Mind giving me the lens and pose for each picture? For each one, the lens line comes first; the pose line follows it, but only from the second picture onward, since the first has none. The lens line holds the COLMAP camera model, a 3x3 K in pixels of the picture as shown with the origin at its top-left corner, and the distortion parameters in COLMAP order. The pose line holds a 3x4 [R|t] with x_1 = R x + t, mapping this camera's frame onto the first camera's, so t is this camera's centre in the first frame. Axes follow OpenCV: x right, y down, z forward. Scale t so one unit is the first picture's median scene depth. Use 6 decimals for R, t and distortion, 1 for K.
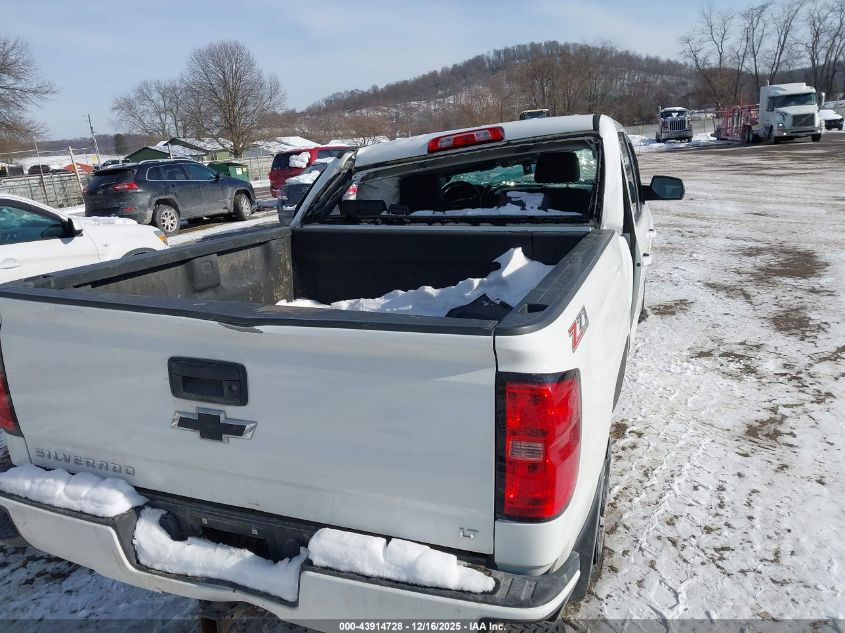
lens RADIAL K [[665.6, 0, 413.5], [0, 665.6, 317.4], [0, 0, 1]] dist [0.018416, -0.007050]
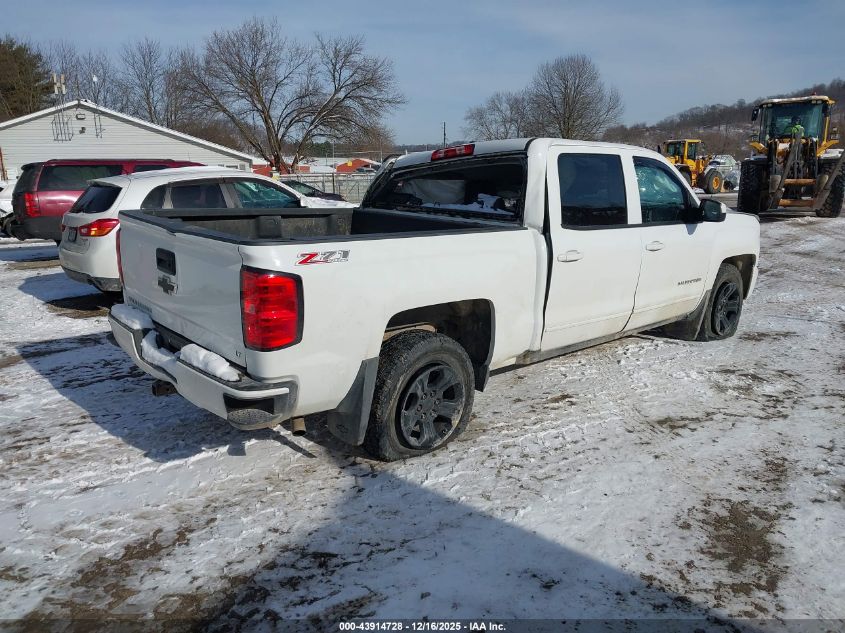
lens RADIAL K [[676.1, 0, 422.5], [0, 676.1, 316.5], [0, 0, 1]] dist [0.024175, -0.009320]
pose [[0.886255, 0.160204, -0.434611, 0.573252], [-0.169924, 0.985316, 0.016692, 0.041955], [0.430903, 0.059057, 0.900464, -0.212154]]
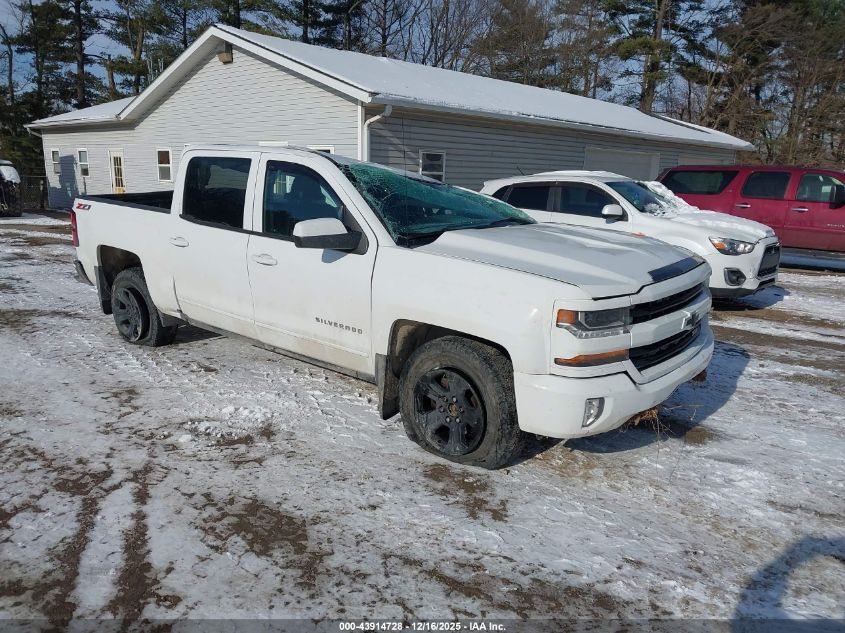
lens RADIAL K [[676.1, 0, 422.5], [0, 676.1, 316.5], [0, 0, 1]] dist [0.024175, -0.009320]
pose [[-0.347455, 0.248775, -0.904094, 1.355486], [-0.250434, 0.904523, 0.345138, -0.513017], [0.903636, 0.346336, -0.251980, 1.658659]]
